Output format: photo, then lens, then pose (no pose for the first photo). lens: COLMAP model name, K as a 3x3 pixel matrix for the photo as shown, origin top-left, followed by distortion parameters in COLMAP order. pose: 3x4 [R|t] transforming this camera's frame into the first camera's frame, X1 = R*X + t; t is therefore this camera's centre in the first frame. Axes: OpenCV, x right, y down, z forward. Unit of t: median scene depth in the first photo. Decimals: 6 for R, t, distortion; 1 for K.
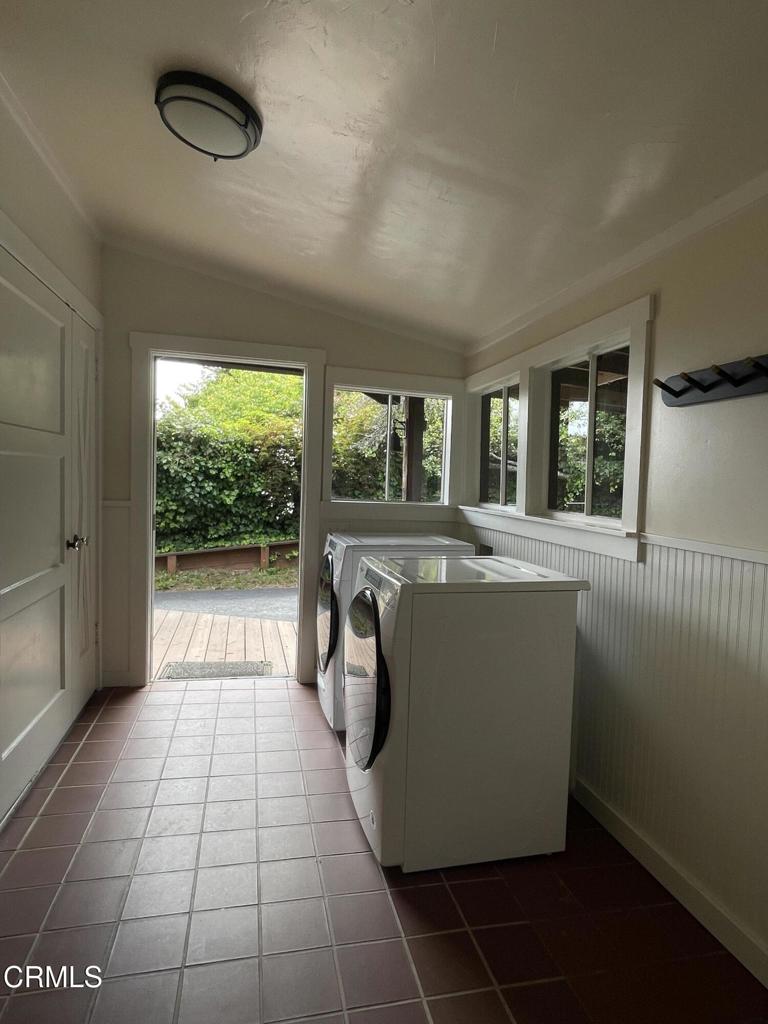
lens RADIAL K [[570.2, 0, 385.8], [0, 570.2, 511.7], [0, 0, 1]] dist [-0.034556, -0.000602]
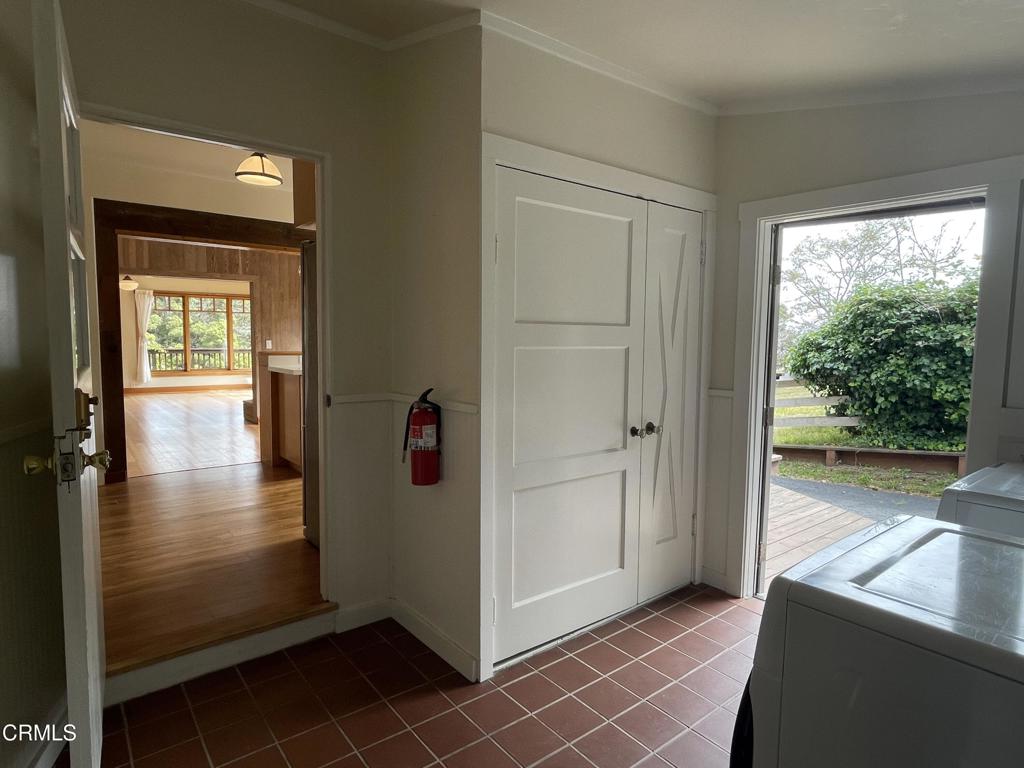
lens RADIAL K [[570.2, 0, 468.8], [0, 570.2, 387.1], [0, 0, 1]] dist [-0.034556, -0.000602]
pose [[0.393624, 0.045715, -0.918134, 0.198810], [-0.048718, 0.998397, 0.028825, -0.028622], [0.917980, 0.033384, 0.395220, 0.230895]]
